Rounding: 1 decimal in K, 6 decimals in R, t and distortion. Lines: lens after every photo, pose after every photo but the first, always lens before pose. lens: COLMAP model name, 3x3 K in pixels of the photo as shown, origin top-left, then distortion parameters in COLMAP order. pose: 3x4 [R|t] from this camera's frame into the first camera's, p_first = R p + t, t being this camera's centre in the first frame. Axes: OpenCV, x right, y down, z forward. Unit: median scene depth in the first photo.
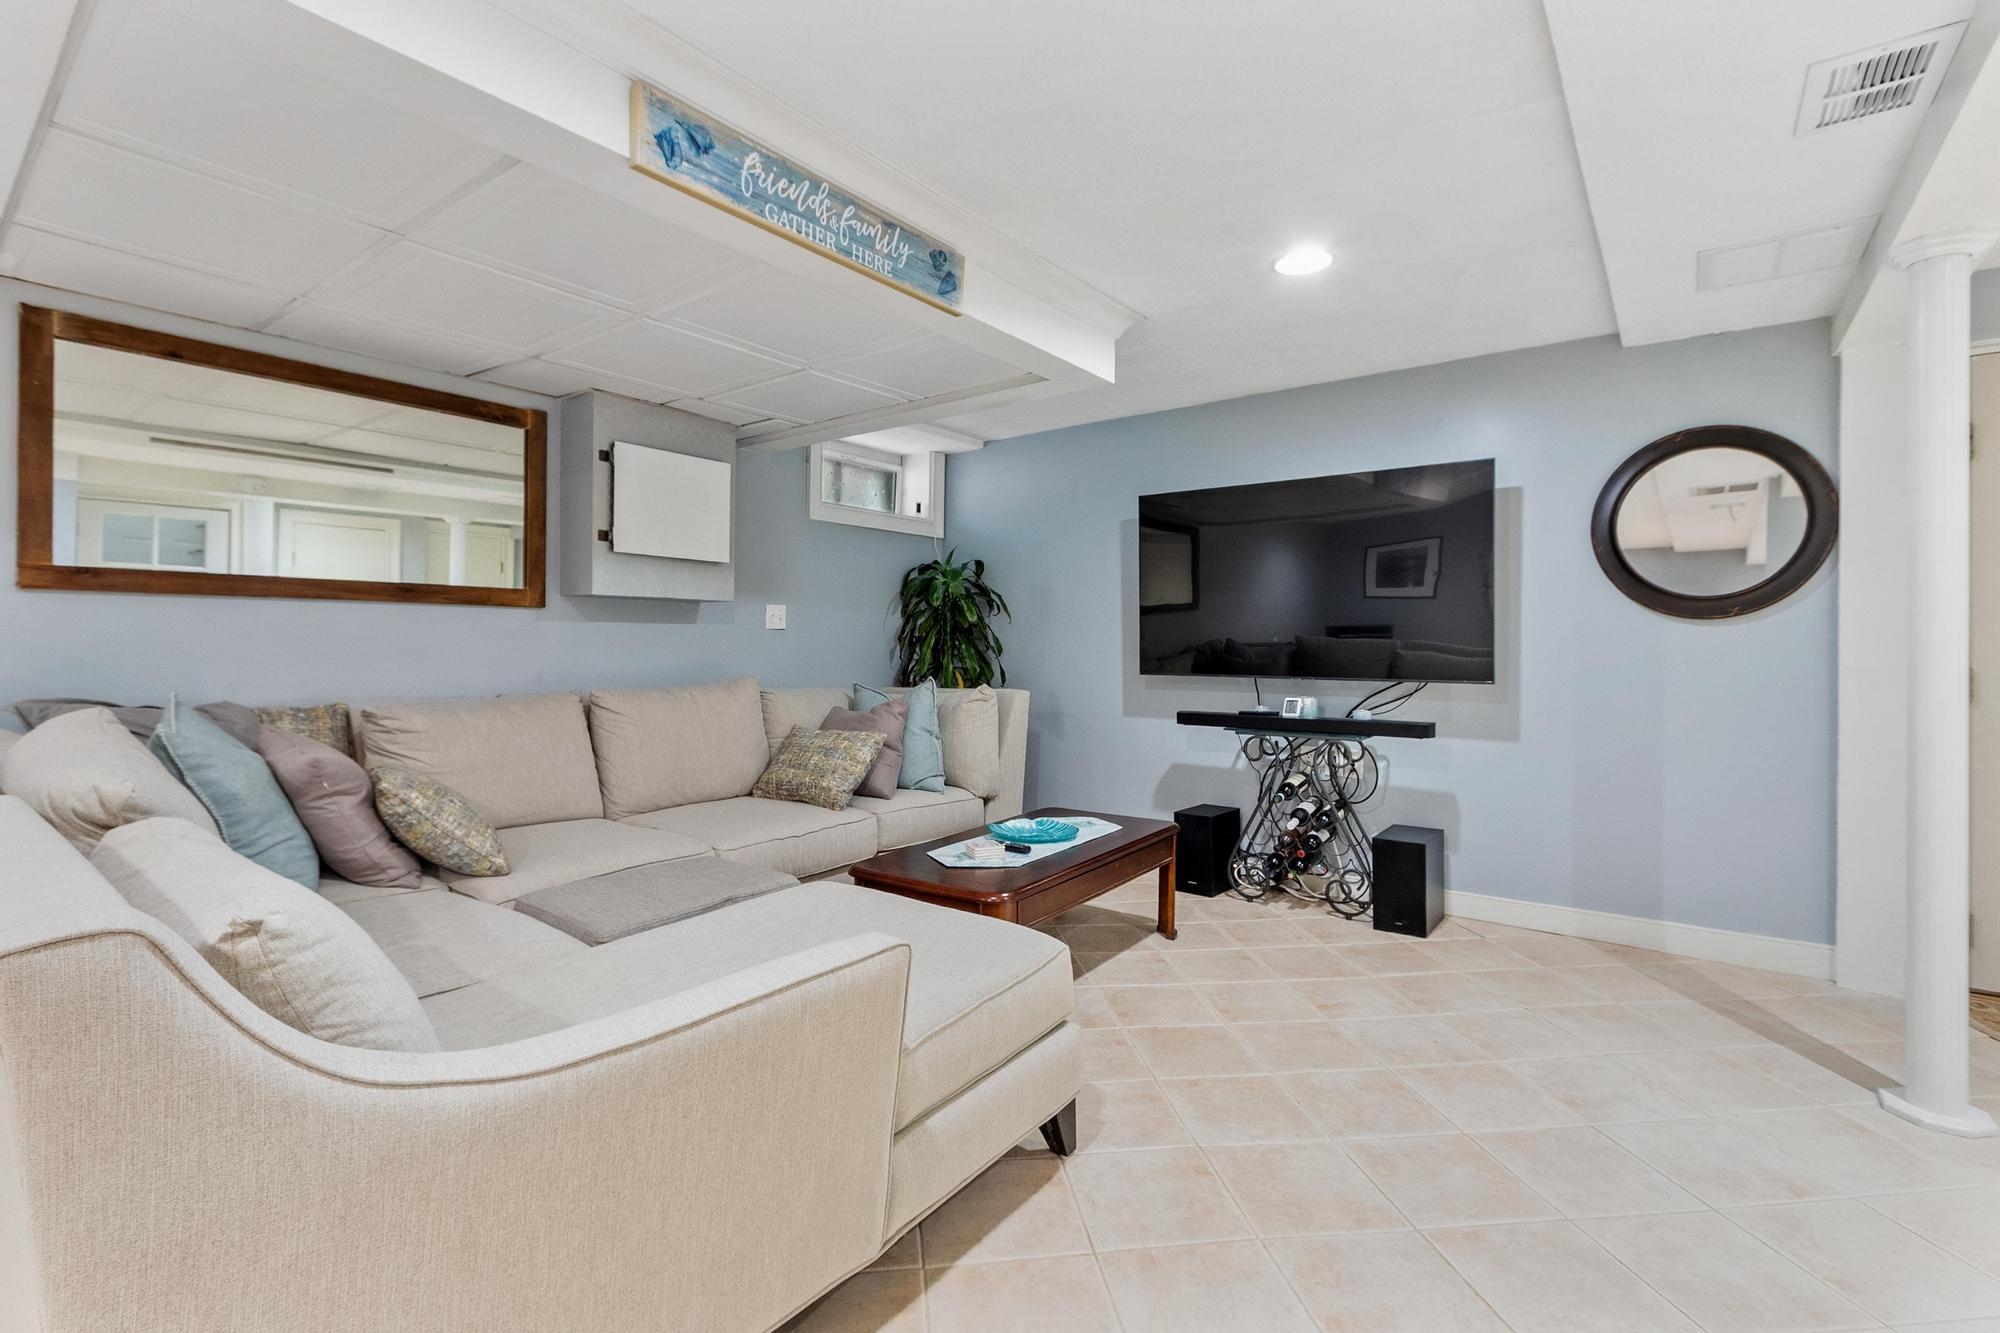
lens RADIAL K [[835.7, 0, 1074.2], [0, 835.7, 659.8], [0, 0, 1]] dist [0.001565, -0.000008]
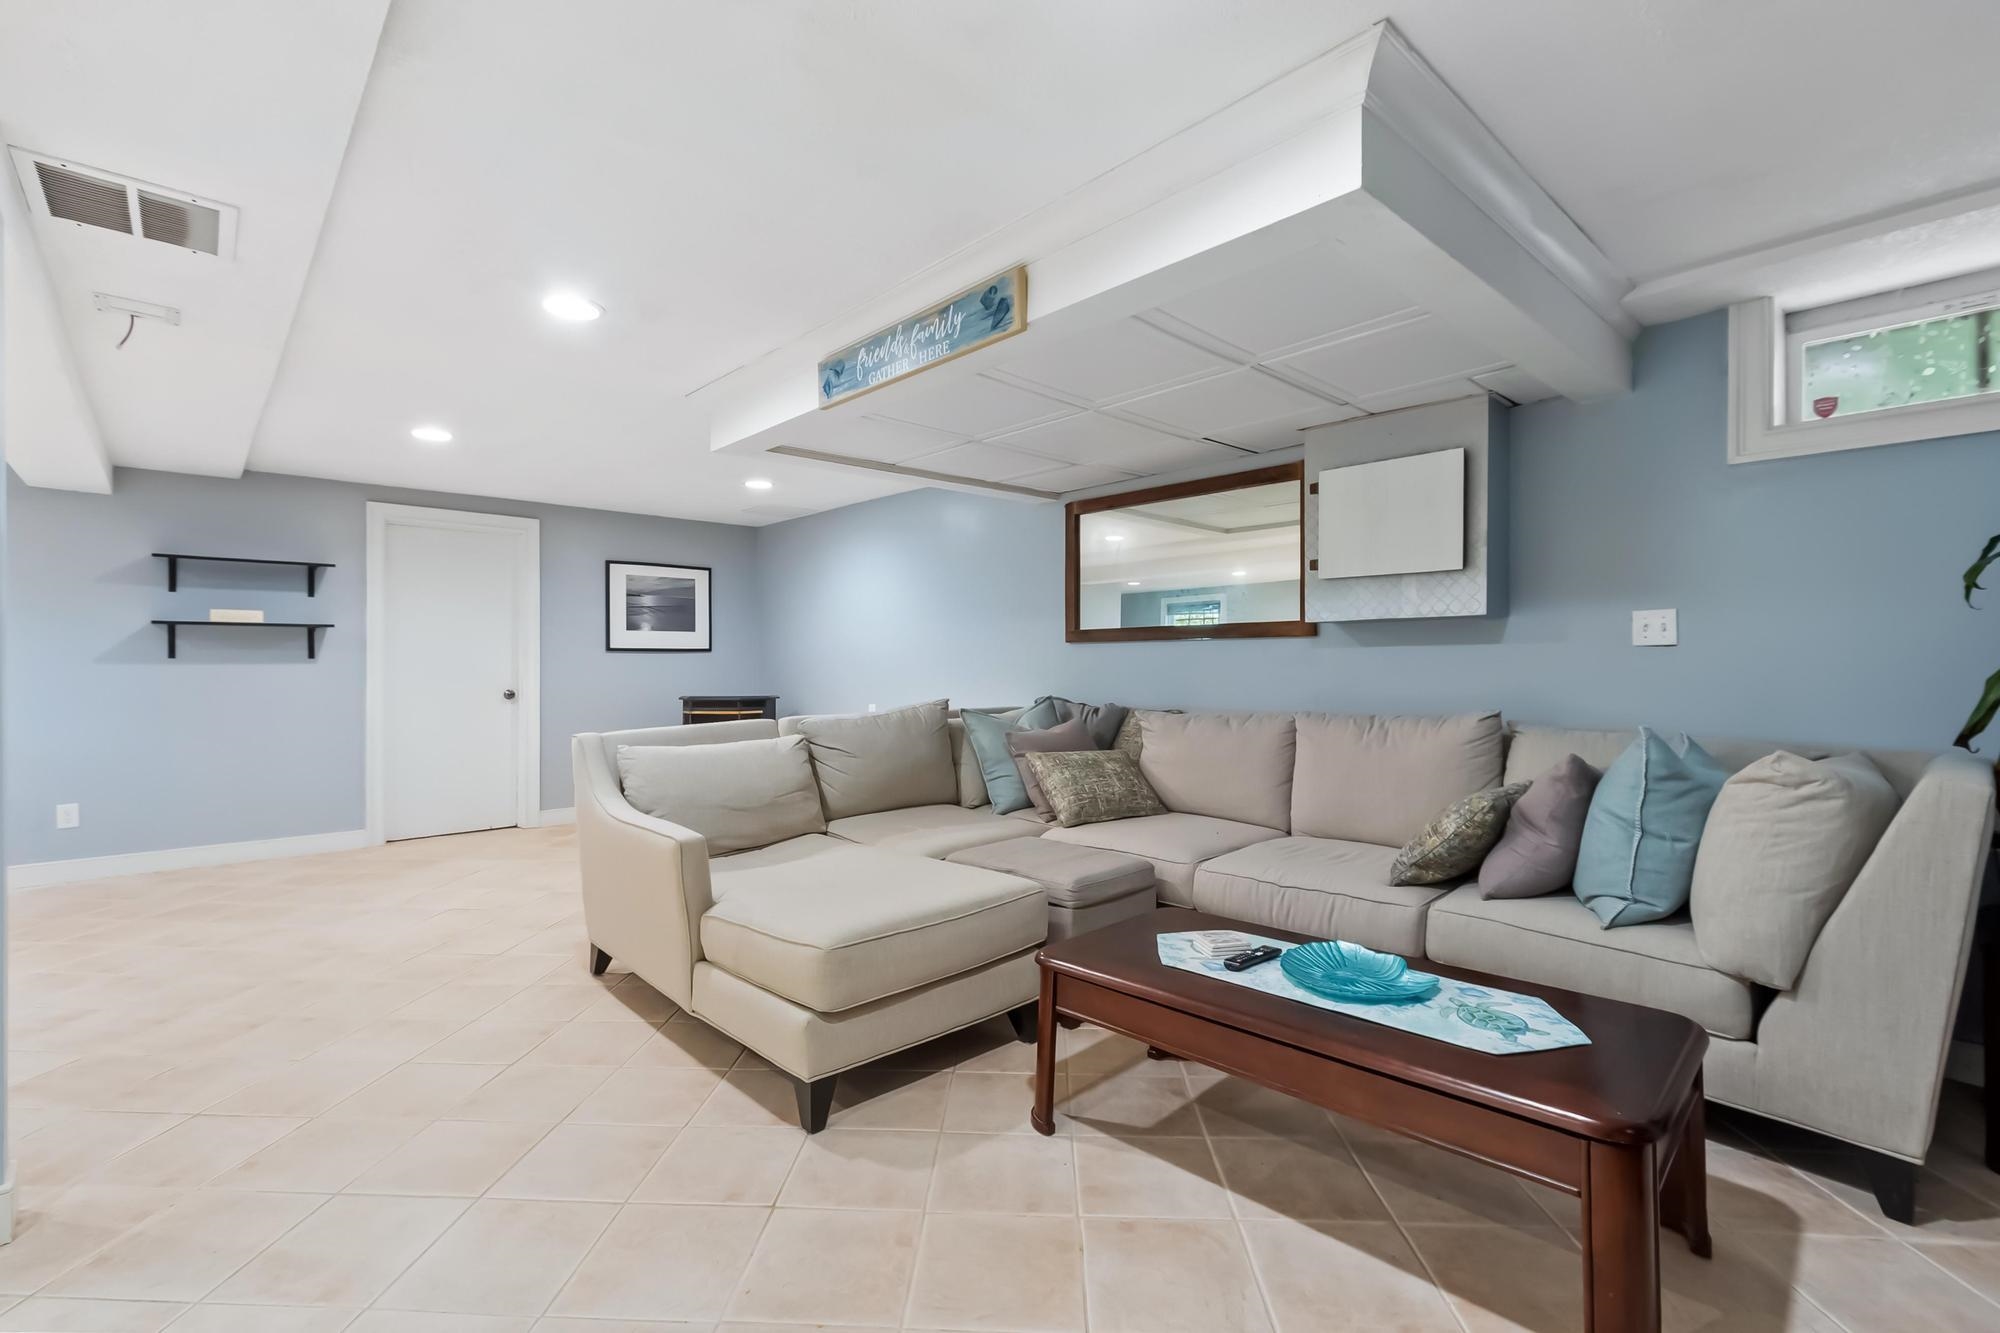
lens RADIAL K [[942.2, 0, 1000.0], [0, 942.2, 666.5], [0, 0, 1]] dist [-0.000595, -0.000071]
pose [[-0.215942, -0.004988, -0.976394, 0.556911], [-0.016103, 0.999869, -0.001546, -0.010909], [0.976273, 0.015389, -0.215994, 0.726617]]
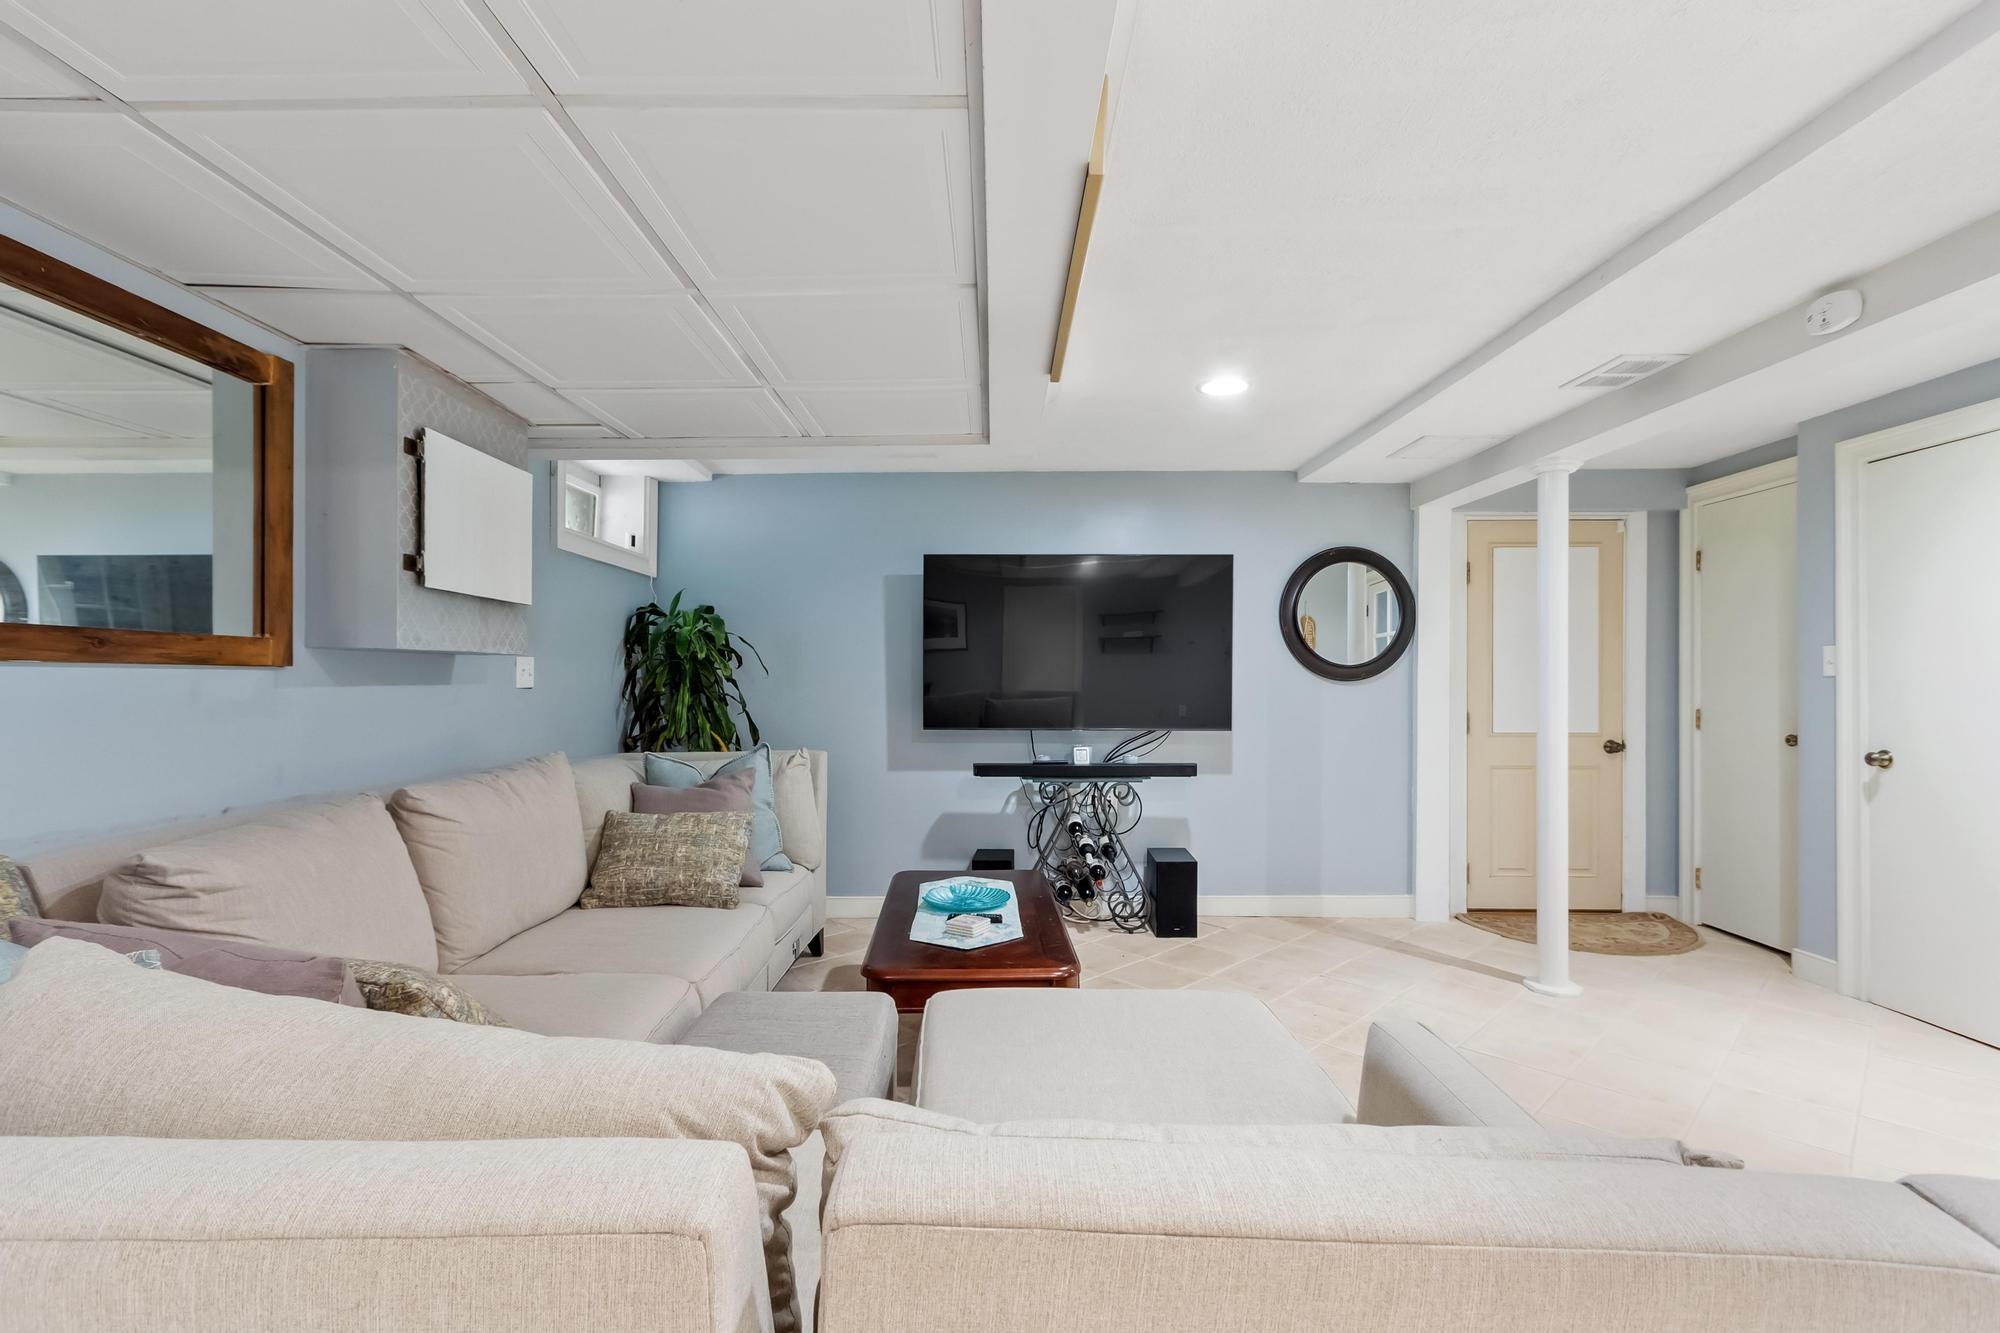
lens RADIAL K [[789.4, 0, 1002.9], [0, 789.4, 702.1], [0, 0, 1]] dist [0.001197, 0.000144]
pose [[0.841585, -0.014919, 0.539918, -0.410421], [0.009944, 0.999877, 0.012128, -0.030325], [-0.540033, -0.004838, 0.841630, 0.155163]]
